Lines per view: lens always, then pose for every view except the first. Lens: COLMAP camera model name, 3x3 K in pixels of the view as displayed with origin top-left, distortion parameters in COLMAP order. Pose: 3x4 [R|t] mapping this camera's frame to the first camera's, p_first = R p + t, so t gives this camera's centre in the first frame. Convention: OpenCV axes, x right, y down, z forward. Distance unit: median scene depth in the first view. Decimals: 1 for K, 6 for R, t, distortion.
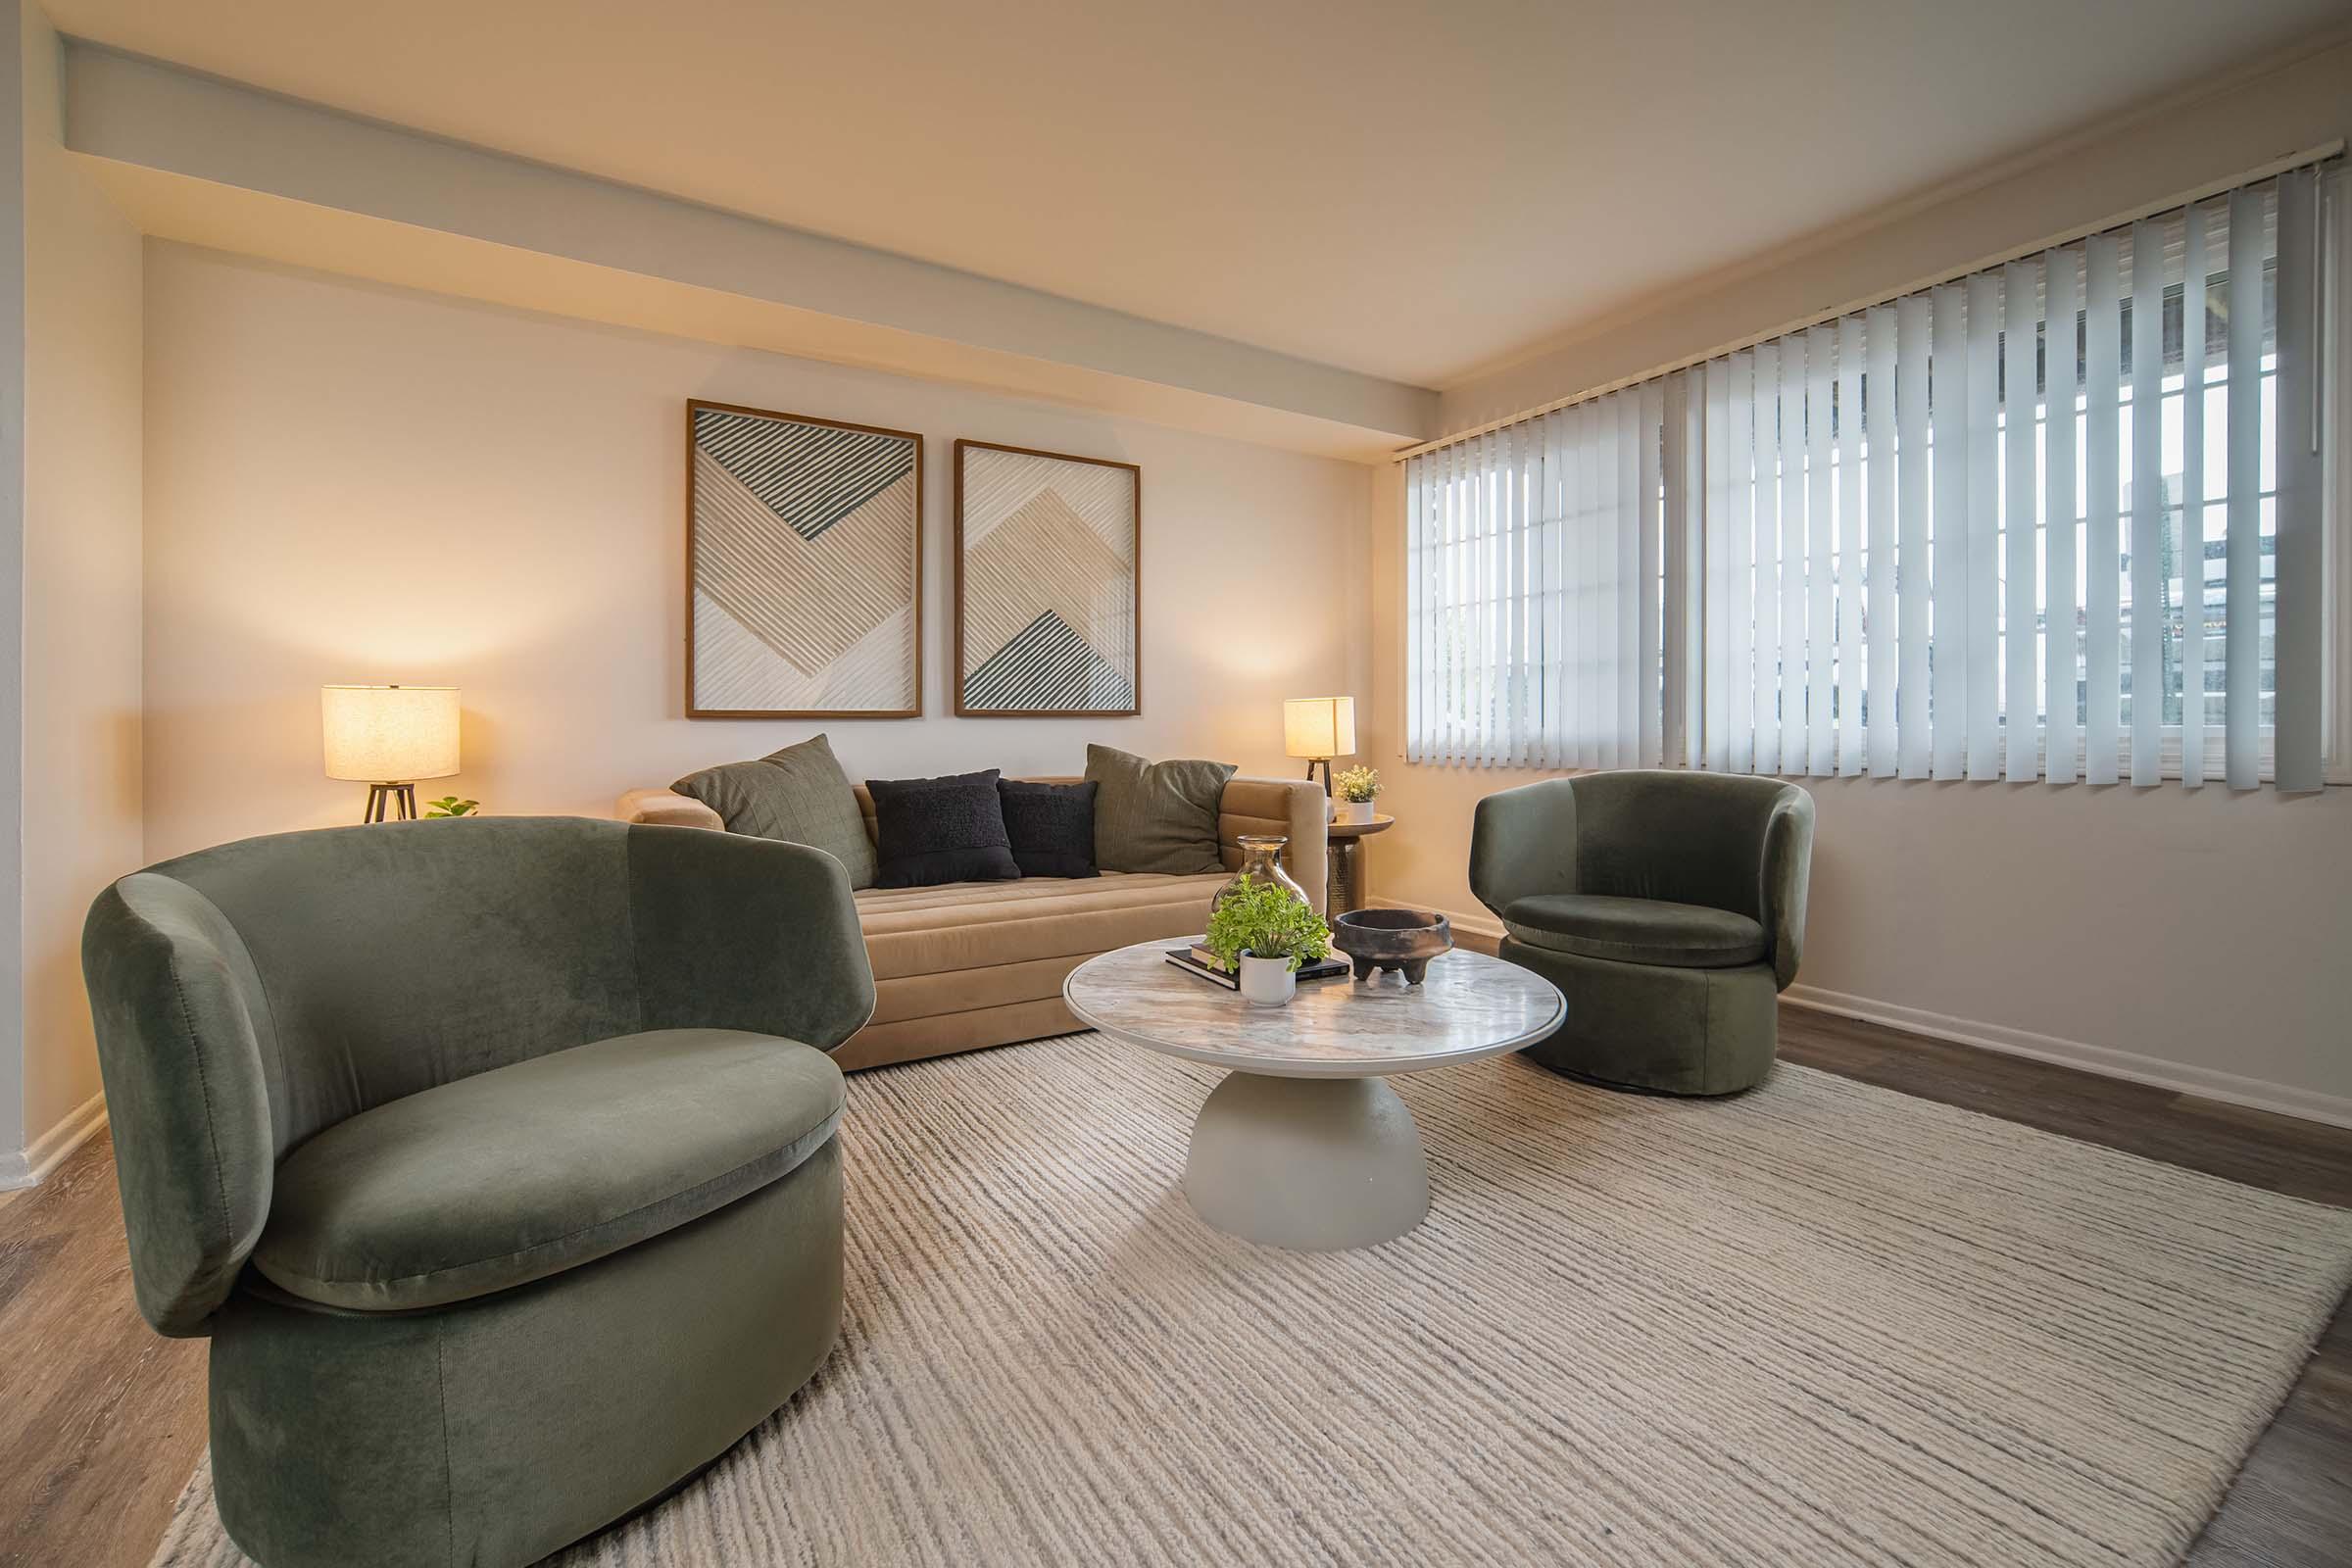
lens RADIAL K [[974.9, 0, 1181.4], [0, 974.9, 722.6], [0, 0, 1]] dist [-0.001780, 0.000517]
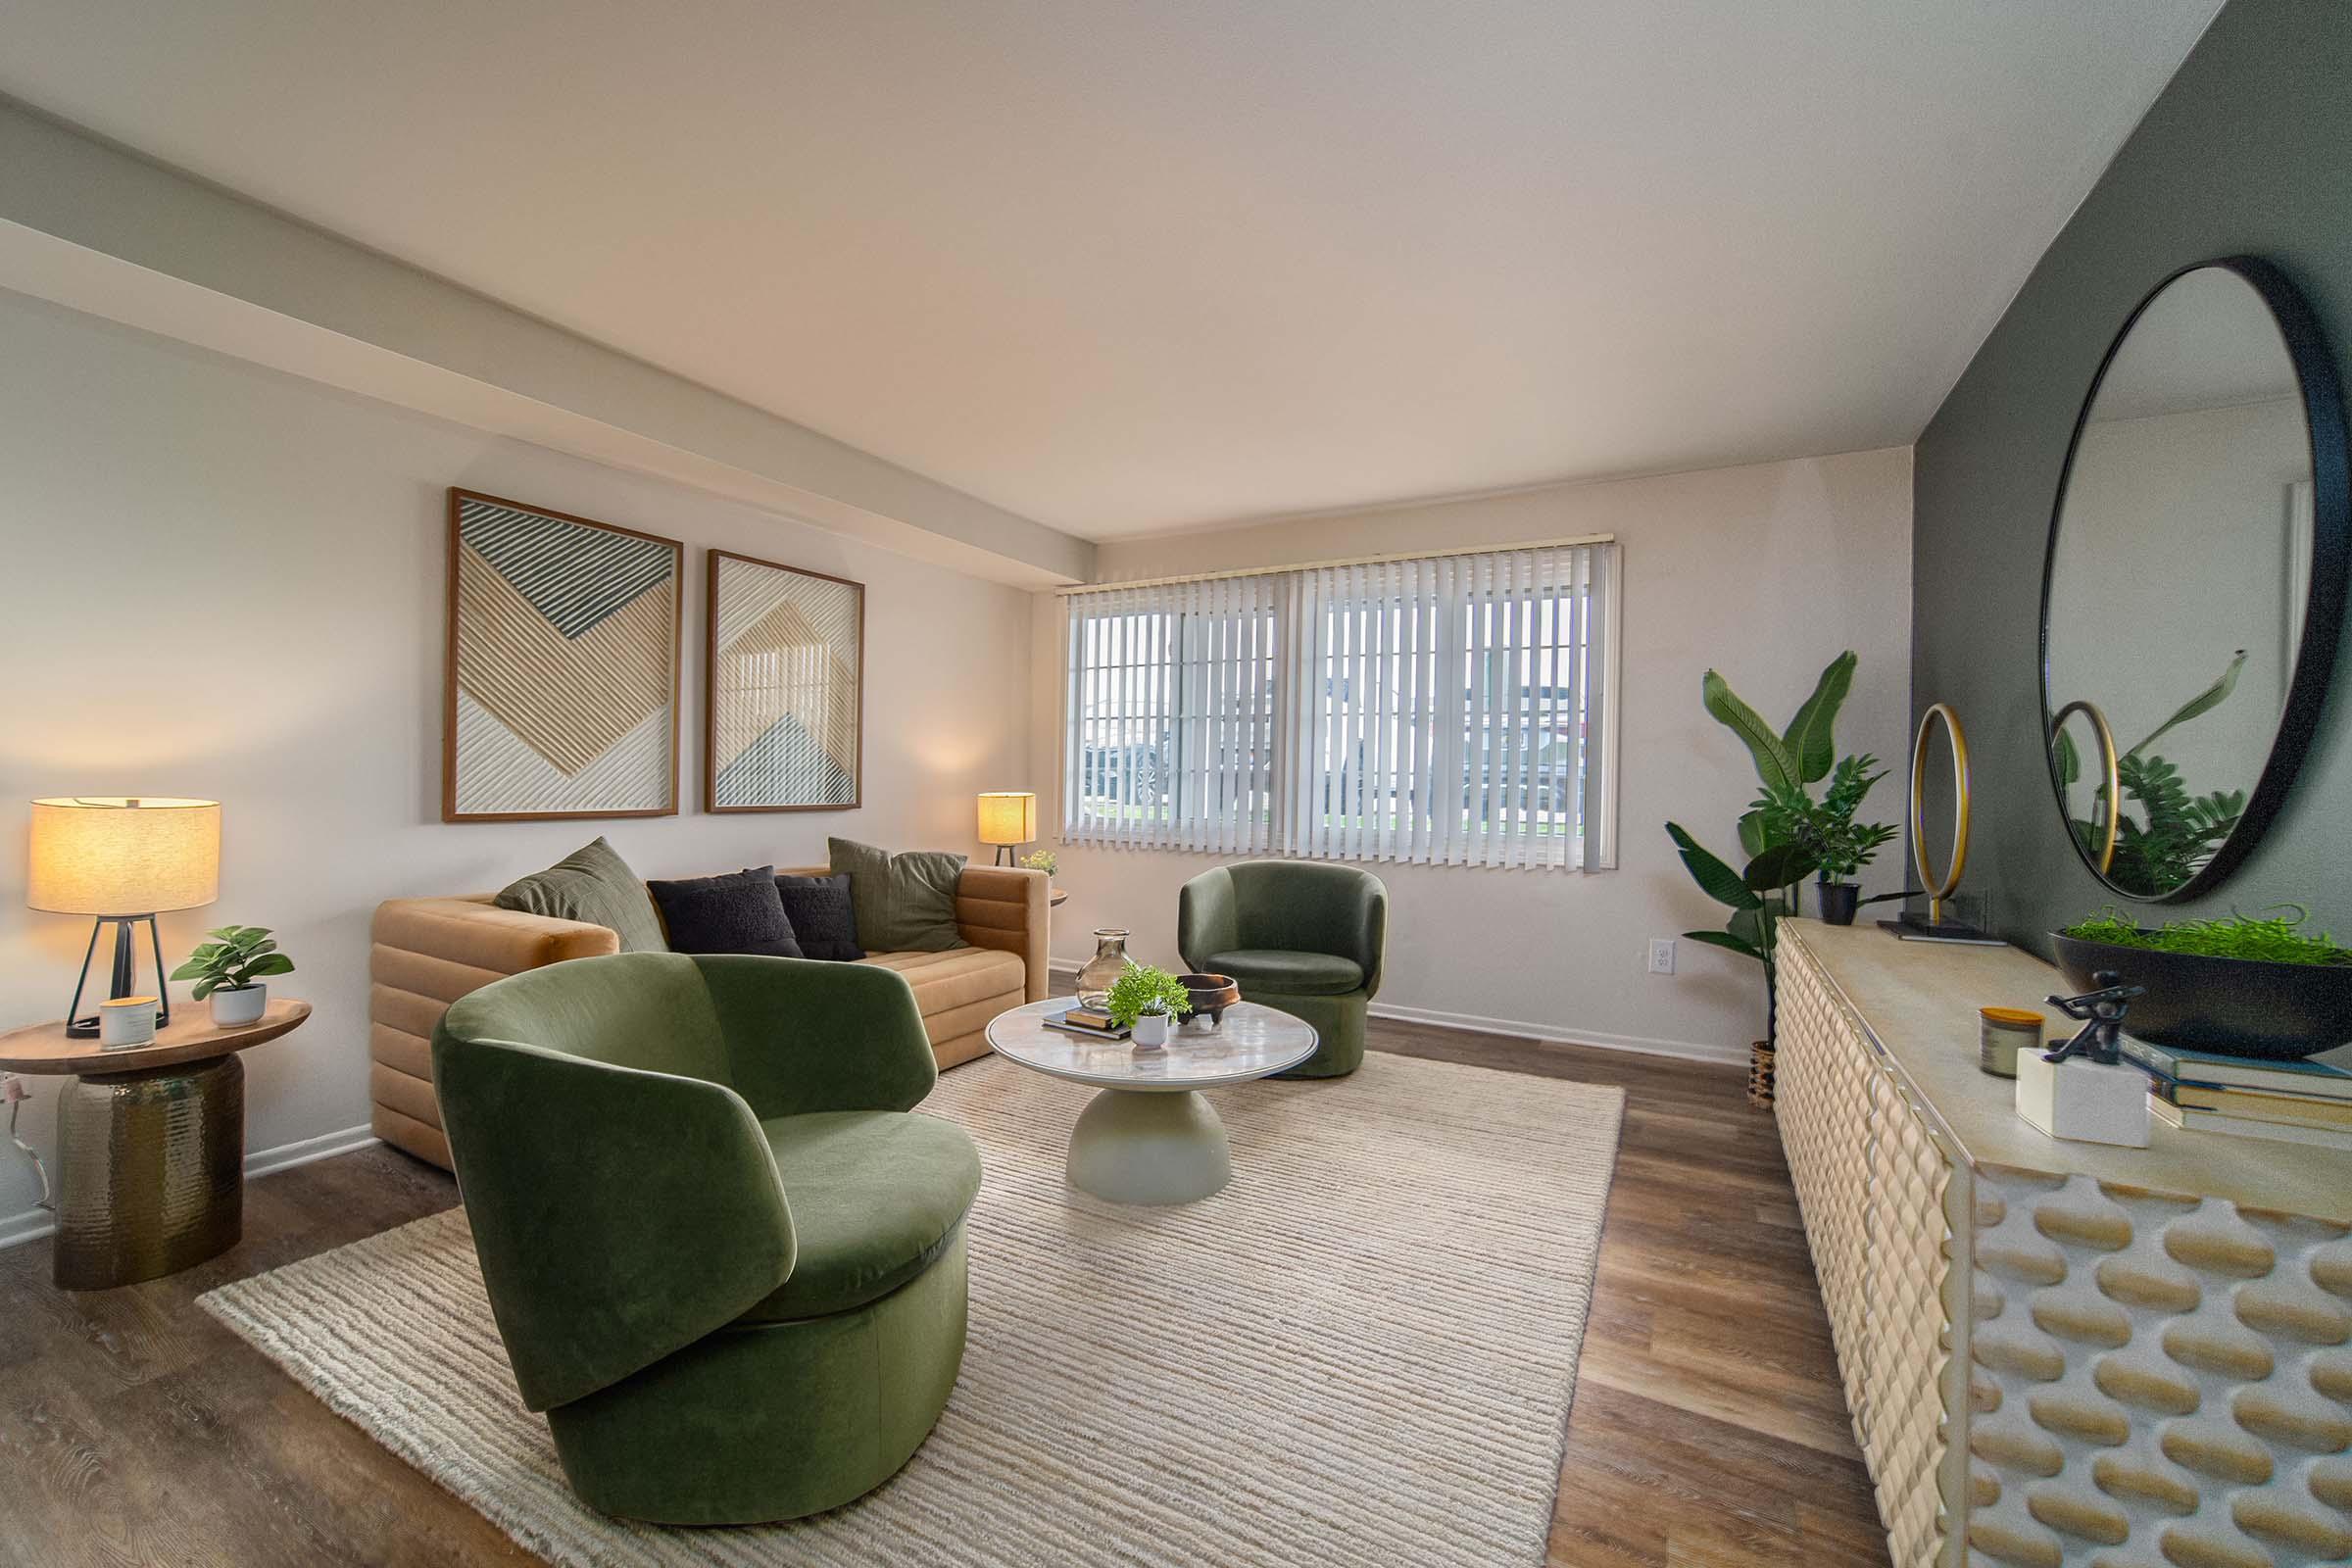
lens RADIAL K [[940.7, 0, 1176.0], [0, 940.7, 784.0], [0, 0, 1]] dist [-0.023597, 0.000001]
pose [[0.874809, 0.021660, 0.483983, -0.305173], [-0.027460, 0.999611, 0.004898, -0.062620], [-0.483689, -0.017575, 0.875064, -0.135657]]
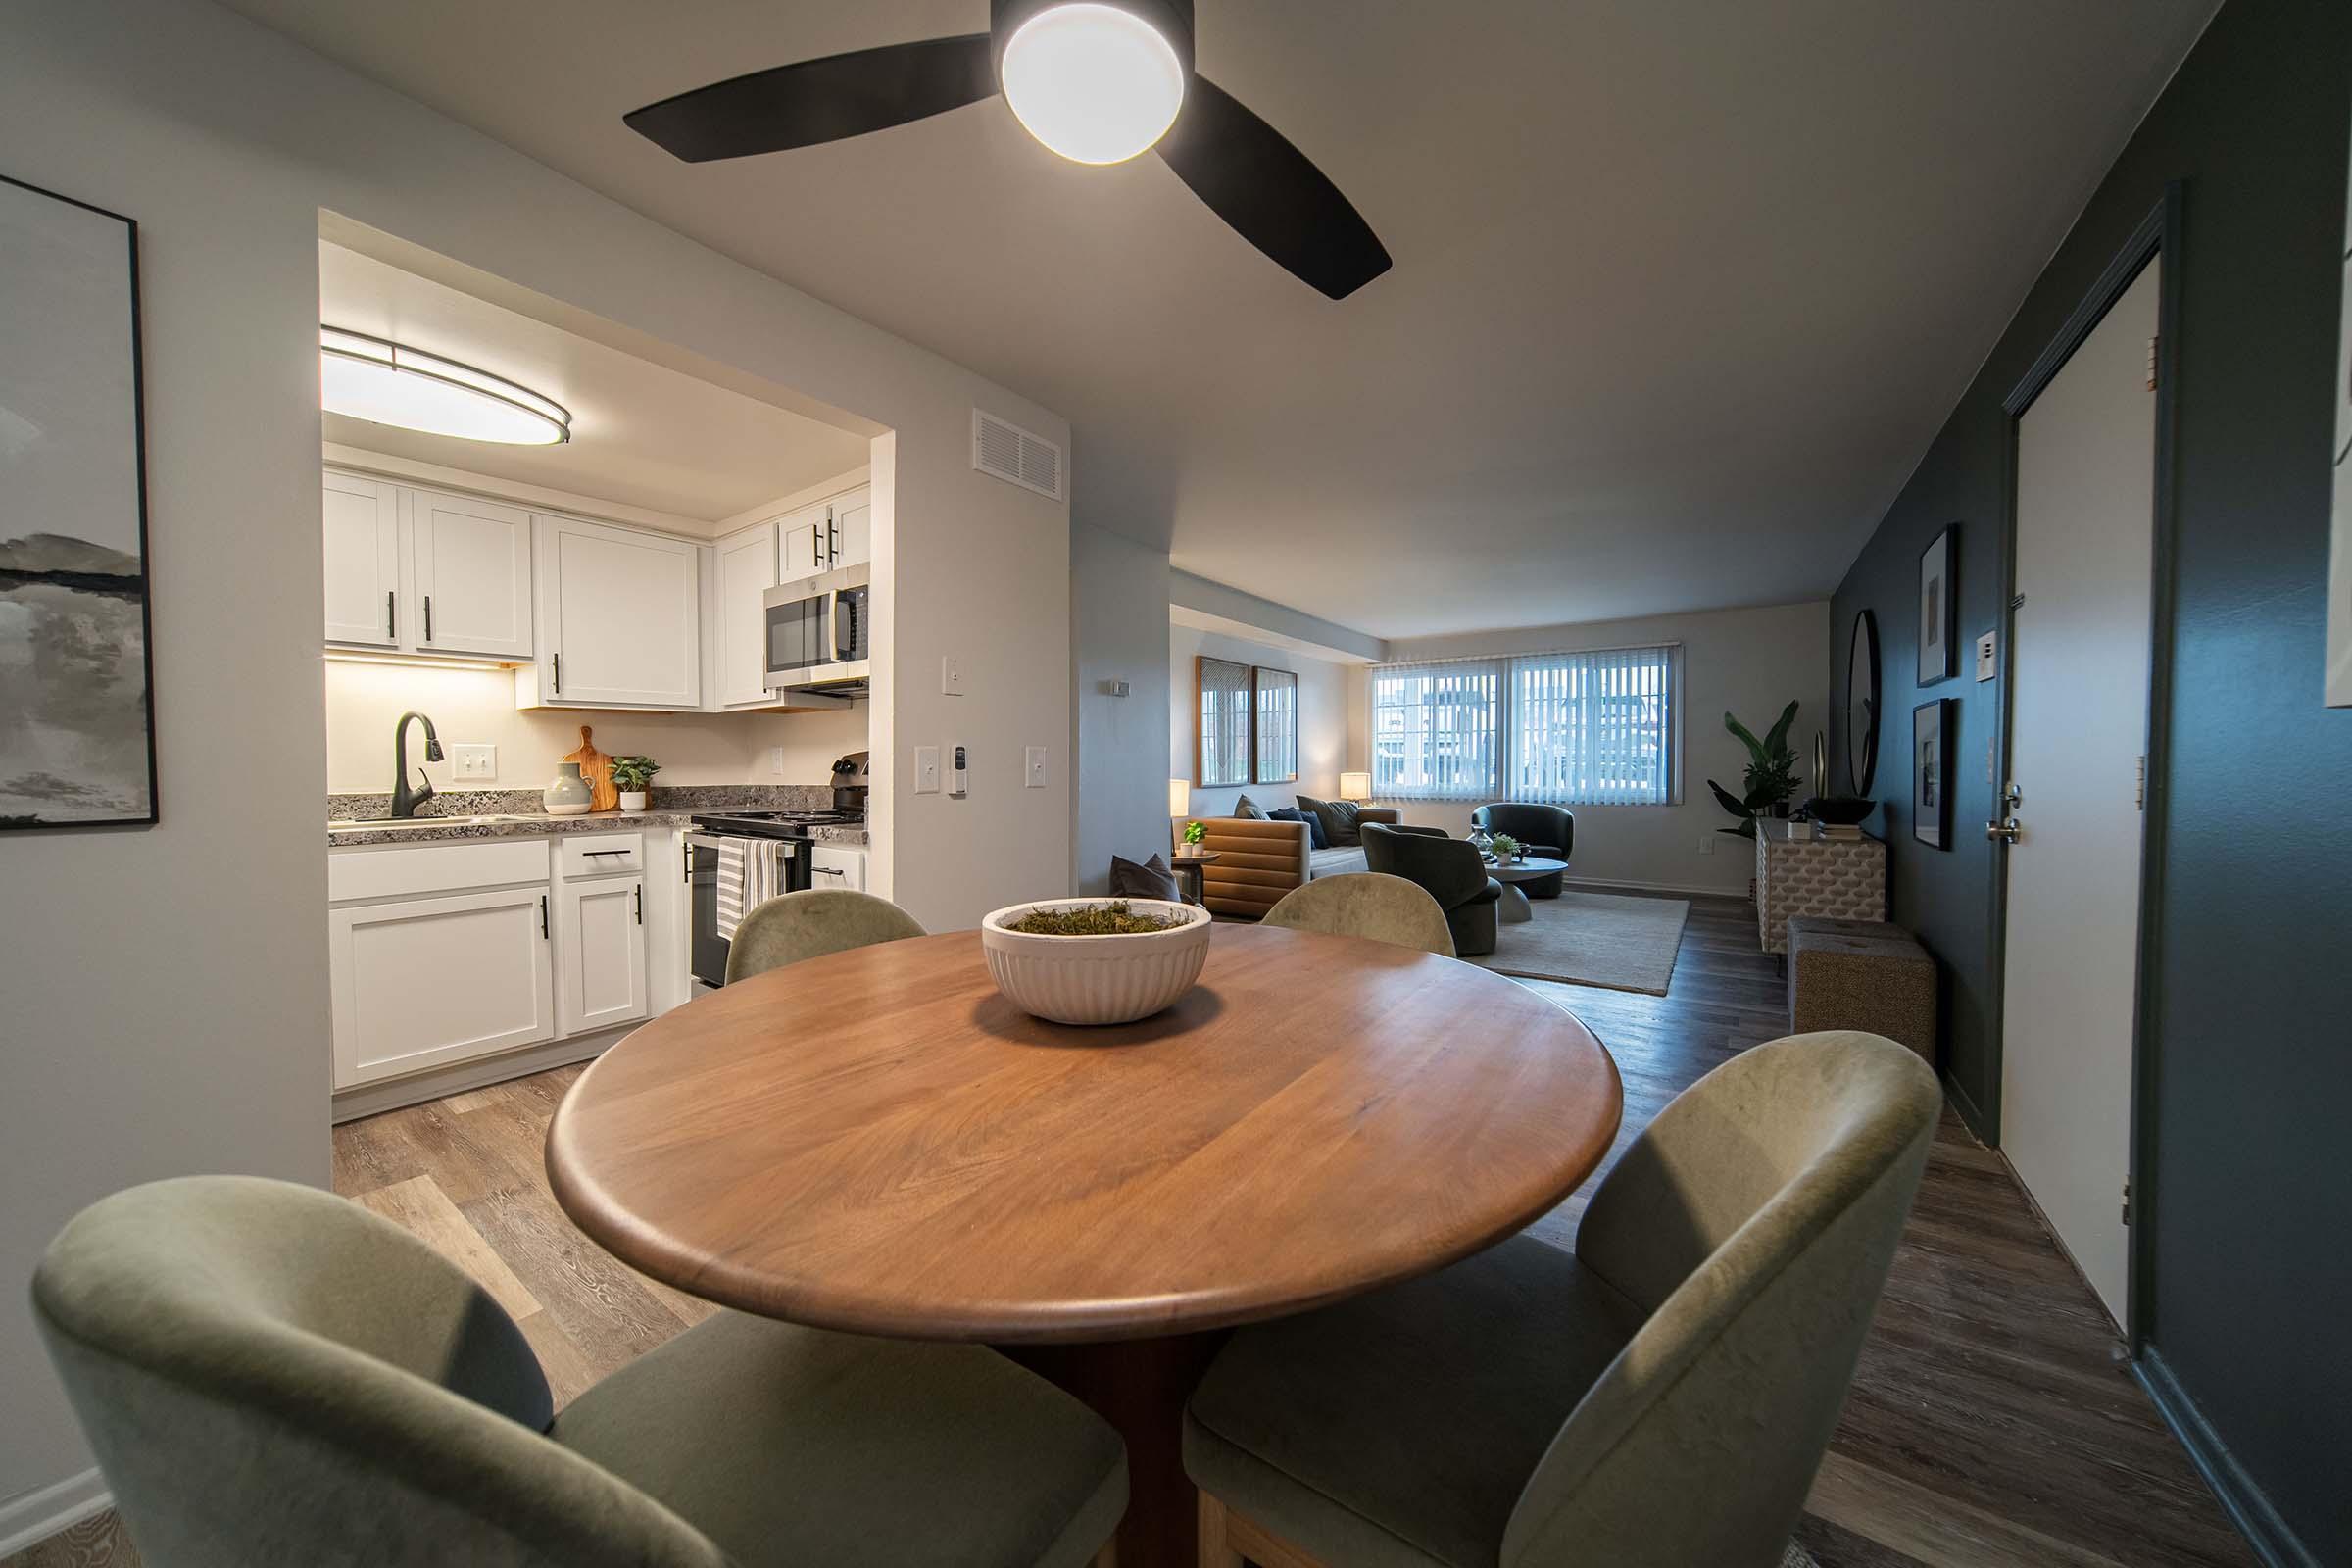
lens RADIAL K [[808.5, 0, 1169.9], [0, 808.5, 768.8], [0, 0, 1]] dist [-0.028736, 0.006772]
pose [[0.925556, 0.001354, 0.378609, -1.283918], [-0.005093, 0.999948, 0.008874, -0.068301], [-0.378578, -0.010141, 0.925514, -0.801833]]
